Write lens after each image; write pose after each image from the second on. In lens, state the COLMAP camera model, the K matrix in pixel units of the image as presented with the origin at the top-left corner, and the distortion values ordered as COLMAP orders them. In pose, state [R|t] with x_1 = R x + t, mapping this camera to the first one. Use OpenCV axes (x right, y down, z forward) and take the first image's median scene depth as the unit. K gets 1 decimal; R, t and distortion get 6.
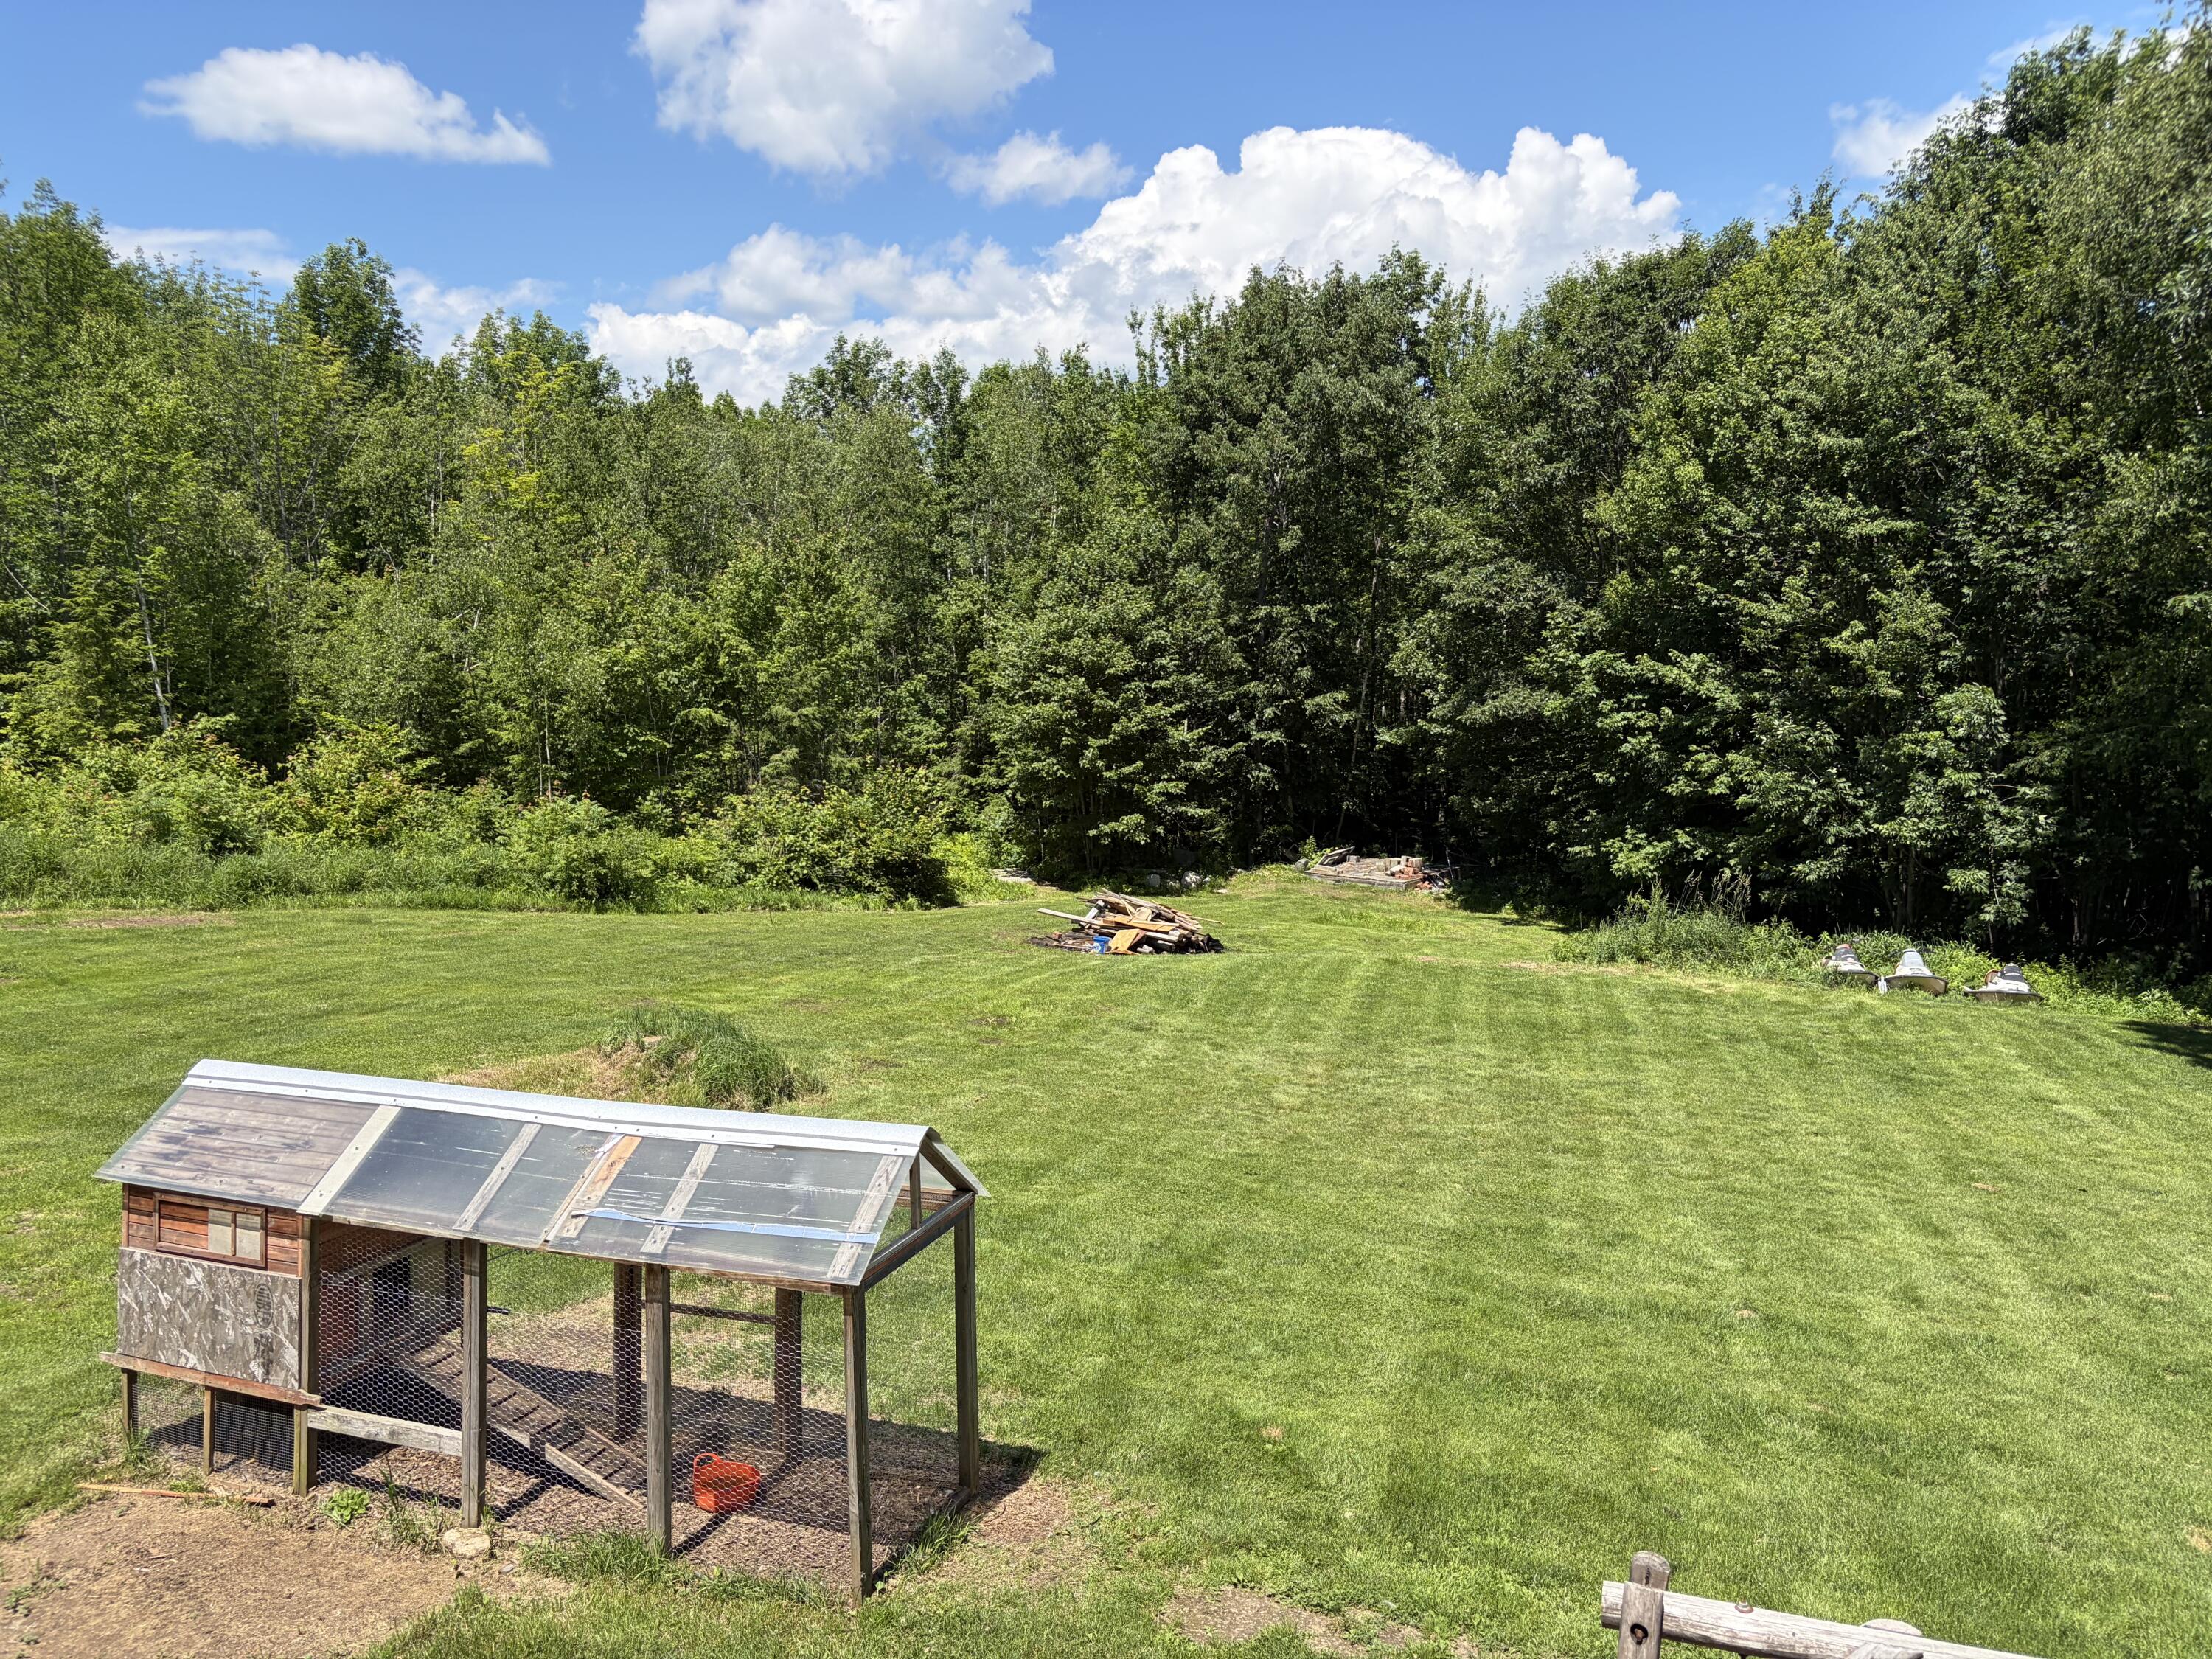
lens RADIAL K [[1683.1, 0, 1134.6], [0, 1683.1, 833.9], [0, 0, 1]] dist [0.164212, -0.275033]
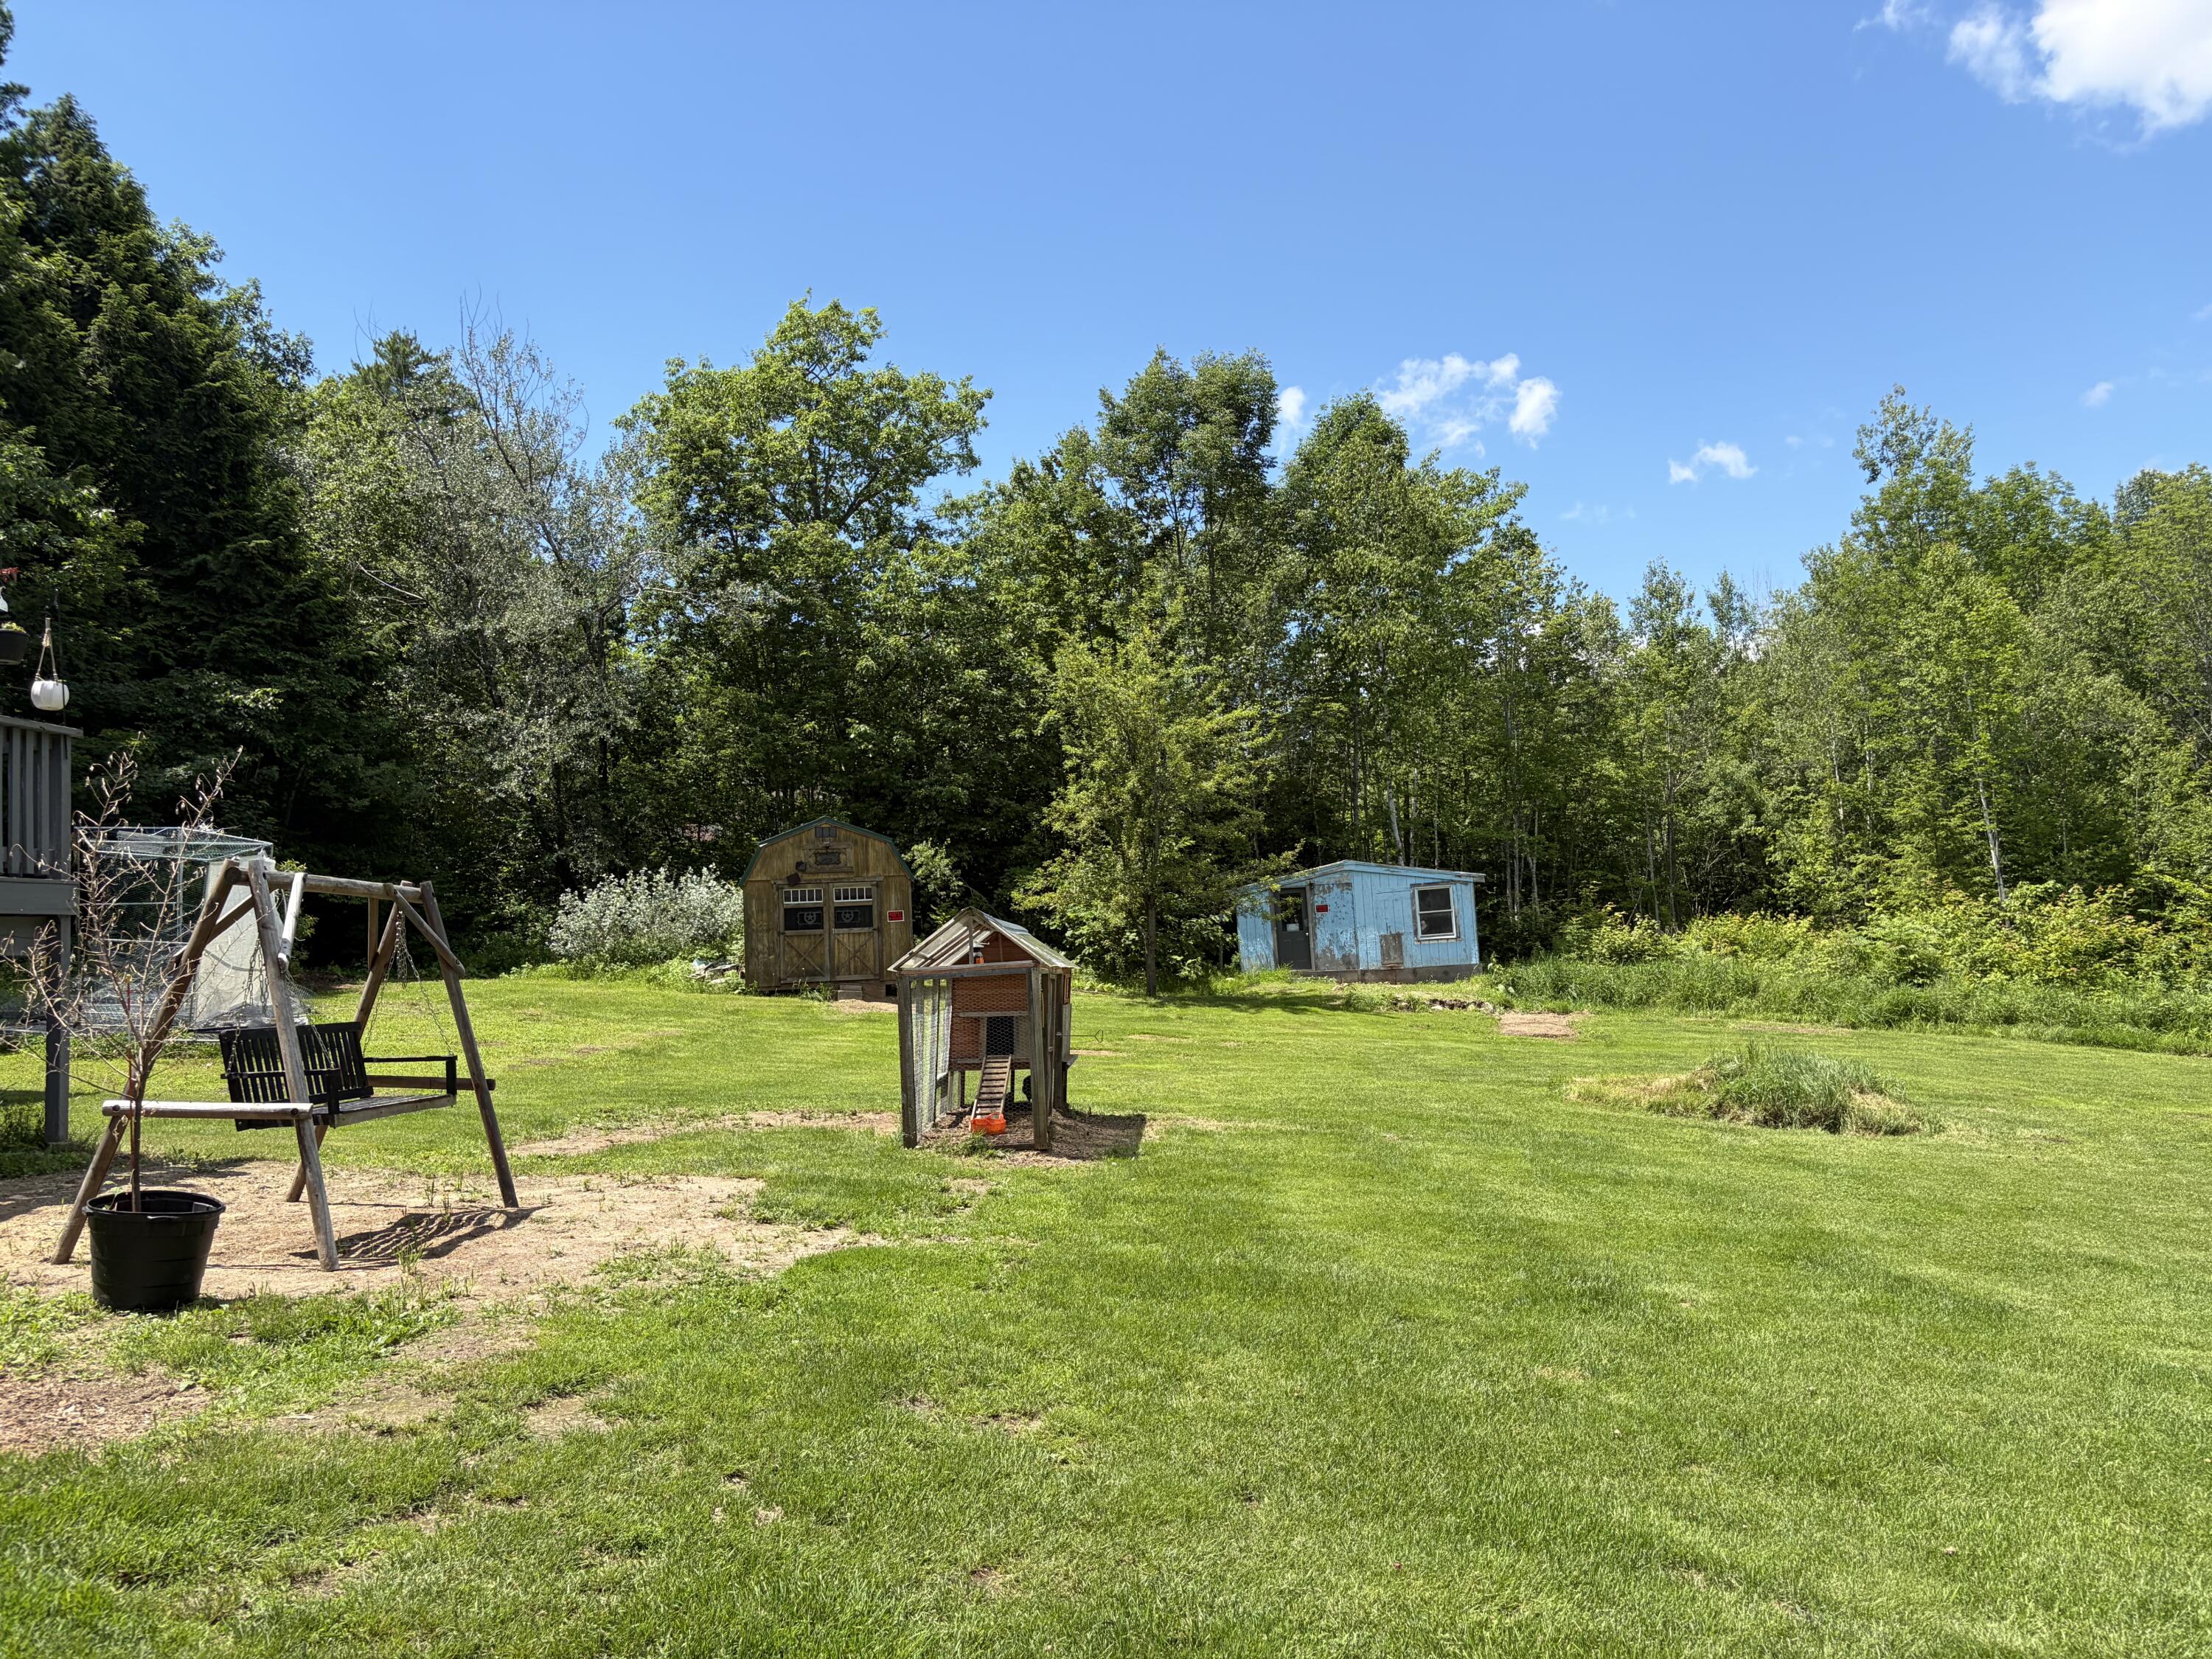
lens RADIAL K [[1679.1, 0, 1107.8], [0, 1679.1, 839.0], [0, 0, 1]] dist [0.069769, -0.079868]
pose [[0.314845, -0.086043, -0.945235, 0.244726], [-0.052309, 0.992796, -0.107795, 0.041876], [0.947701, 0.083383, 0.308076, 0.102013]]
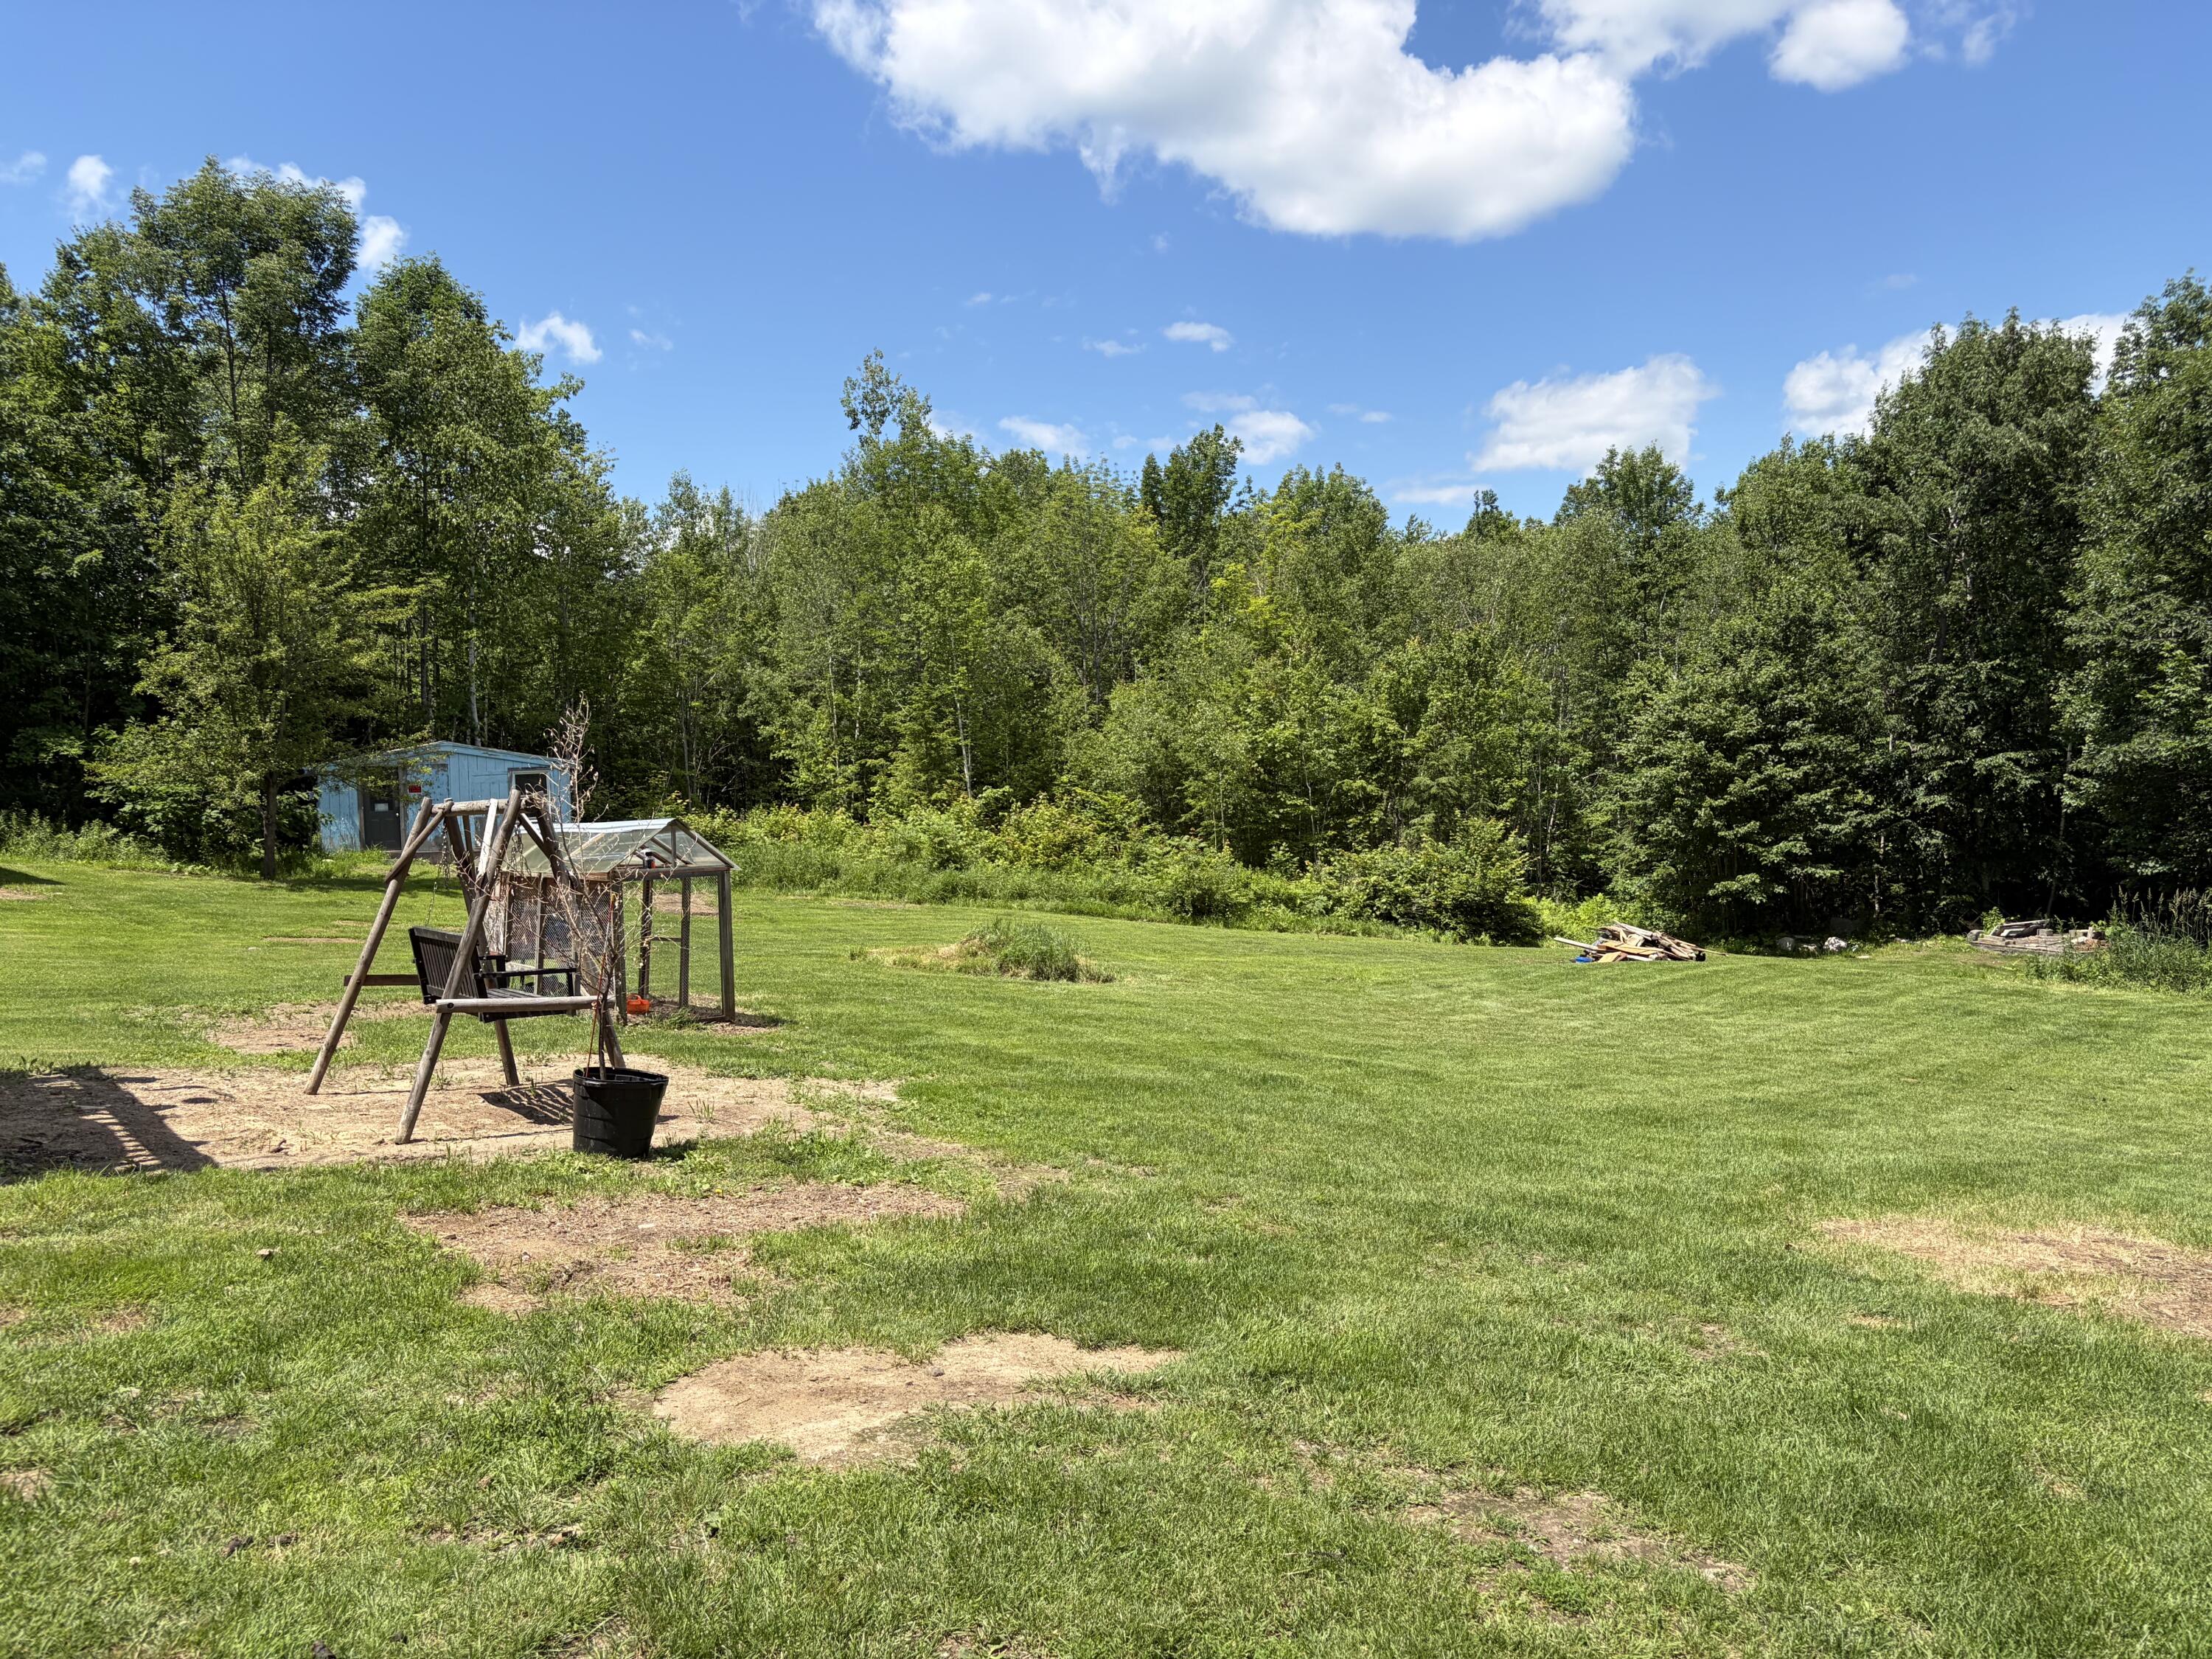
lens RADIAL K [[1679.1, 0, 1107.8], [0, 1679.1, 839.0], [0, 0, 1]] dist [0.069769, -0.079868]
pose [[0.848664, -0.004231, -0.528916, 0.211001], [-0.034938, 0.997336, -0.064038, 0.046606], [0.527778, 0.072826, 0.846255, -0.067227]]
